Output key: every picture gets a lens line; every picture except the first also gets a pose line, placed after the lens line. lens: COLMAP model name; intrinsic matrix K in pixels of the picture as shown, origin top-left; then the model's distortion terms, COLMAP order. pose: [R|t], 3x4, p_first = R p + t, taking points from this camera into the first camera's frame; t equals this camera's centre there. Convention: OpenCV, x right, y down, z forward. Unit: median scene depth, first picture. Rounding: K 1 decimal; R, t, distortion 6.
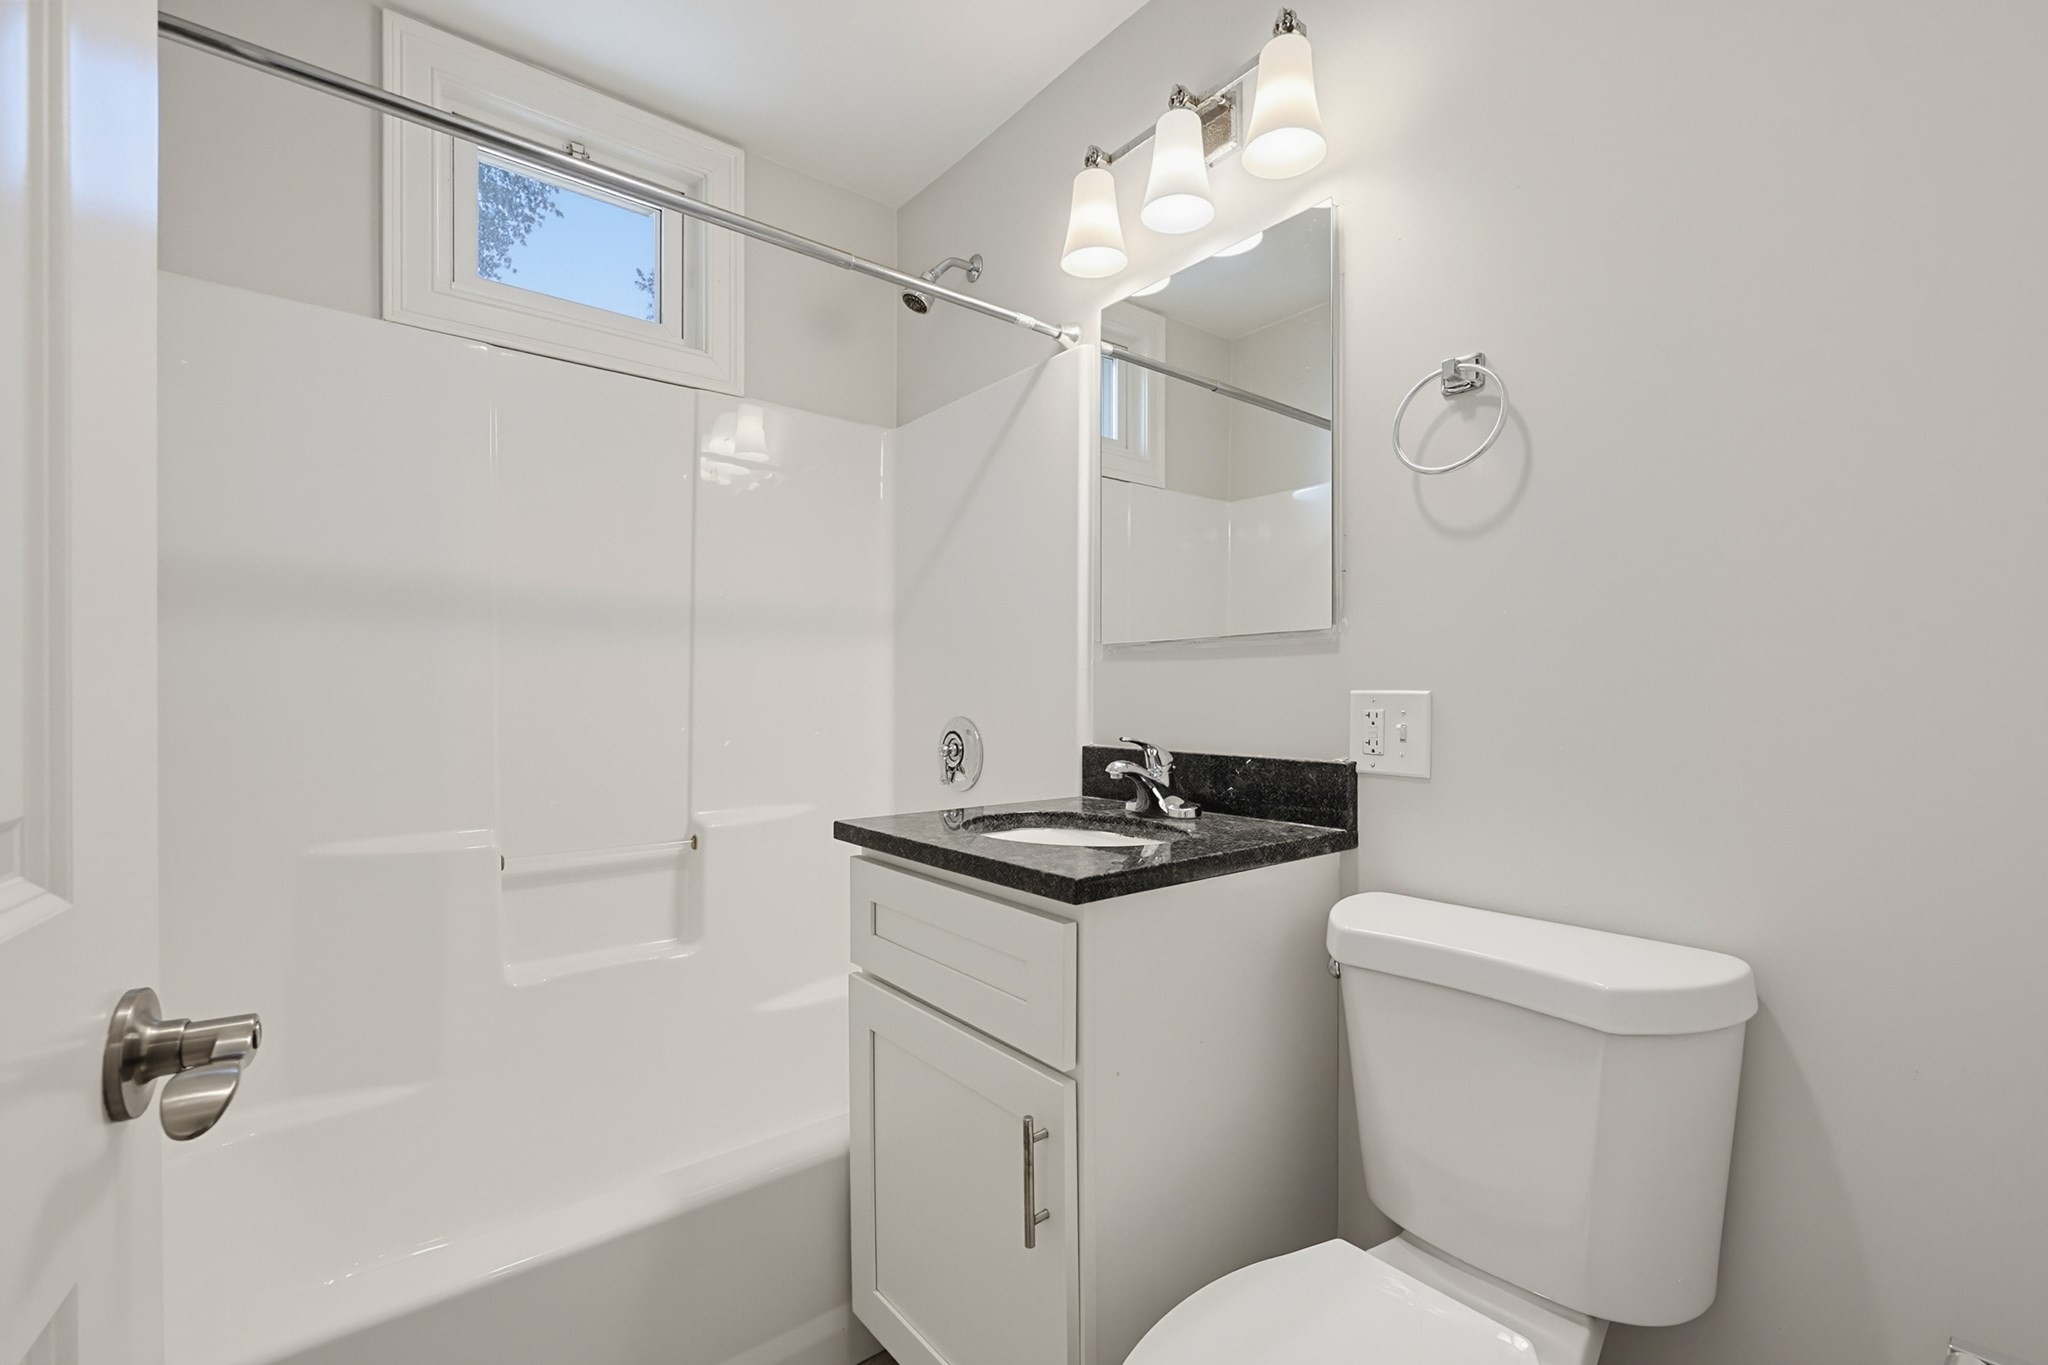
lens RADIAL K [[878.6, 0, 1039.2], [0, 878.6, 688.1], [0, 0, 1]] dist [-0.000219, 0.000227]
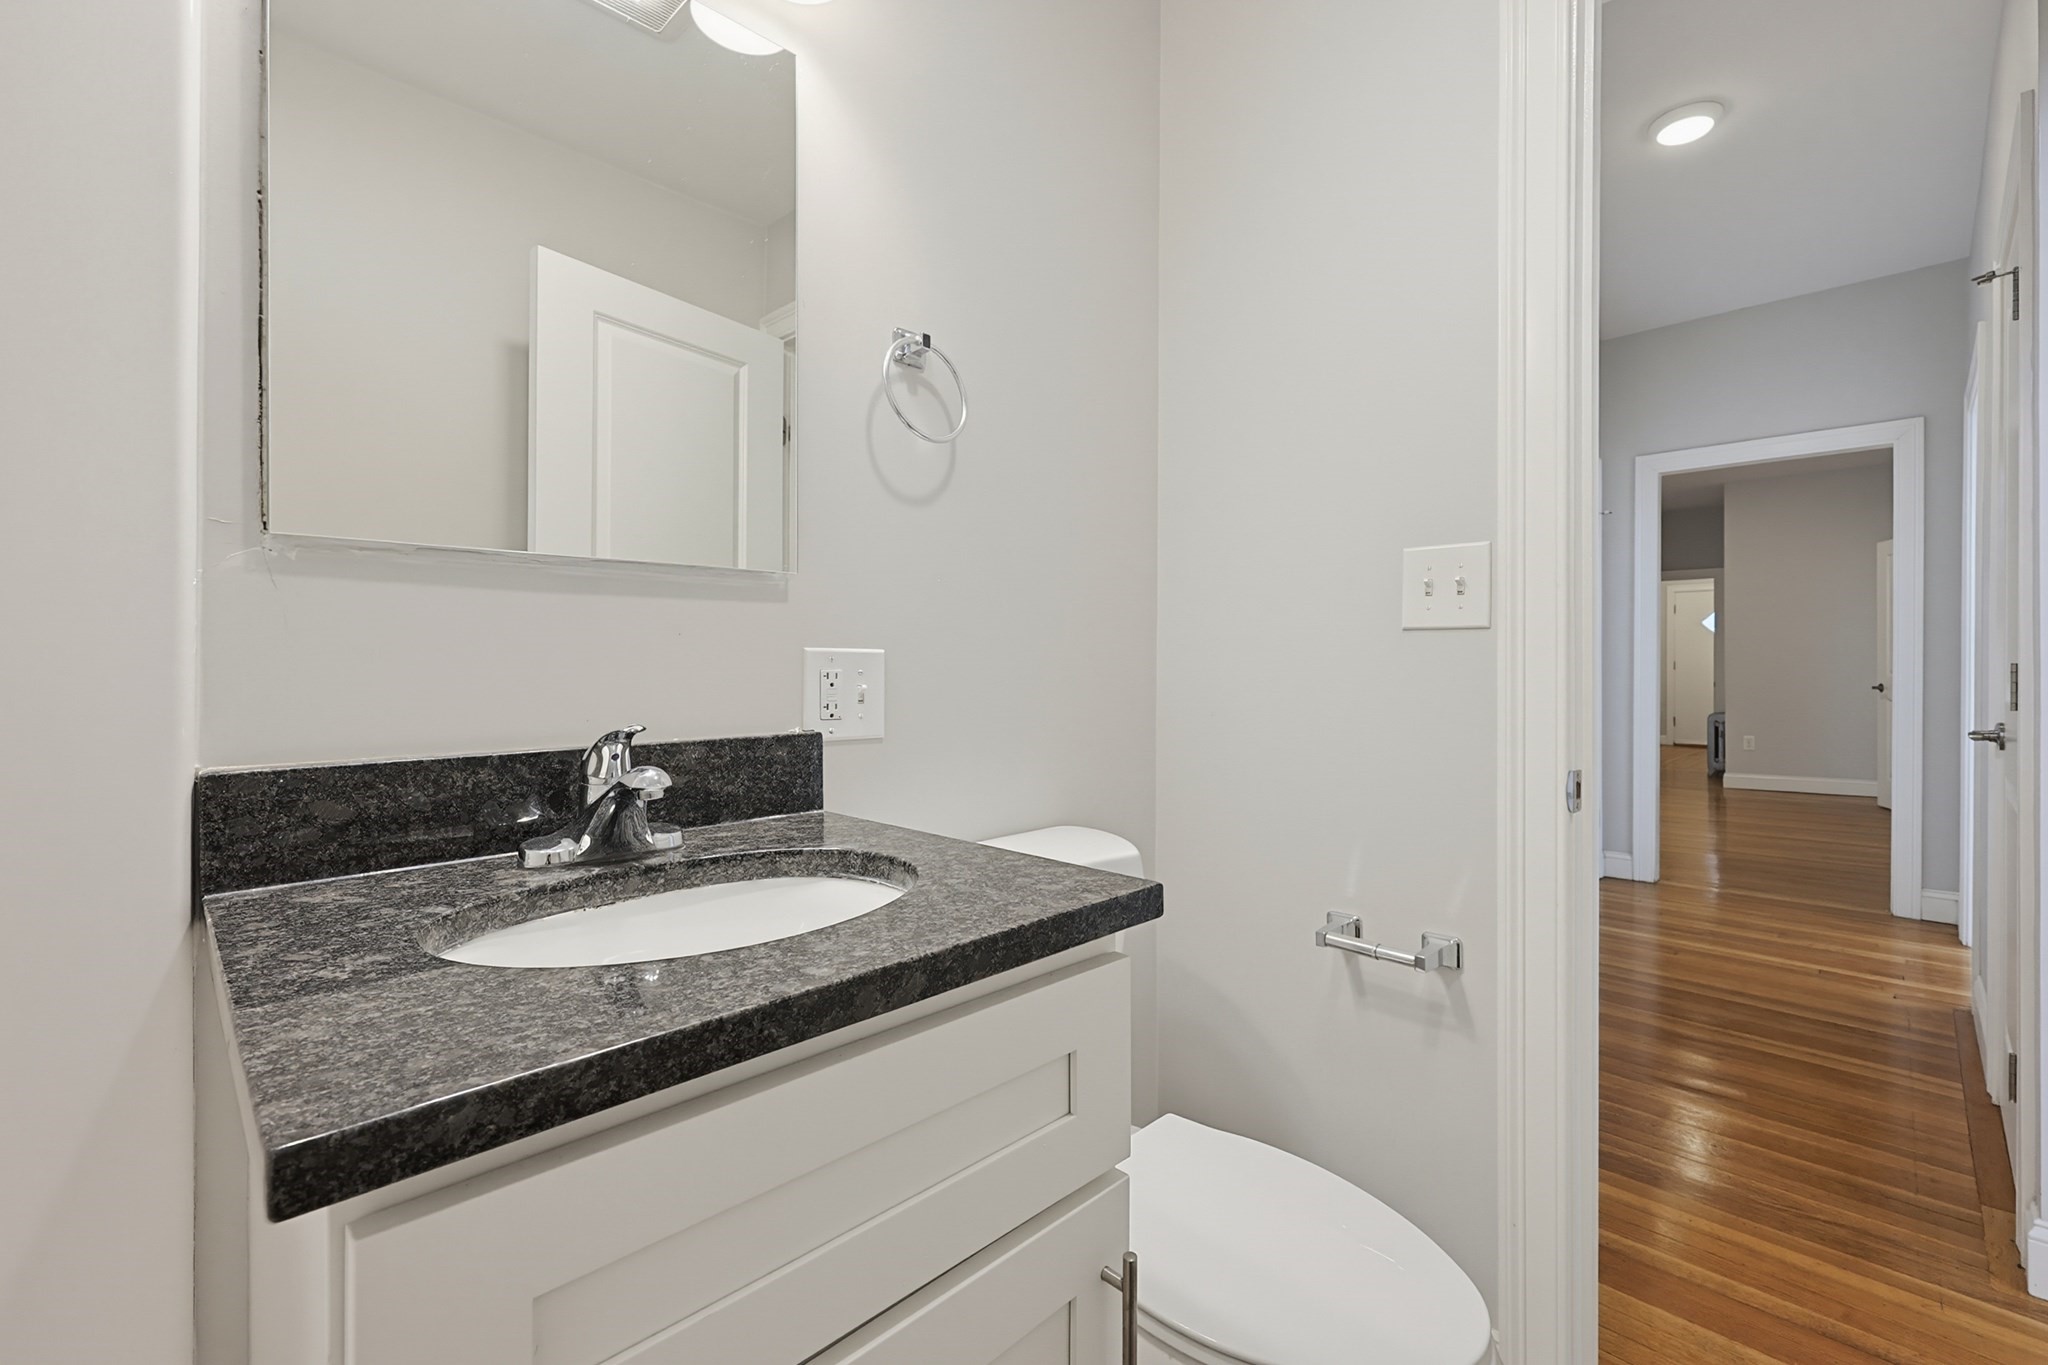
lens RADIAL K [[889.5, 0, 1017.2], [0, 889.5, 669.1], [0, 0, 1]] dist [0.017748, -0.000034]
pose [[-0.103426, -0.004595, 0.994627, -0.545971], [-0.003673, 0.999984, 0.004238, 0.019405], [-0.994630, -0.003215, -0.103442, 0.905852]]
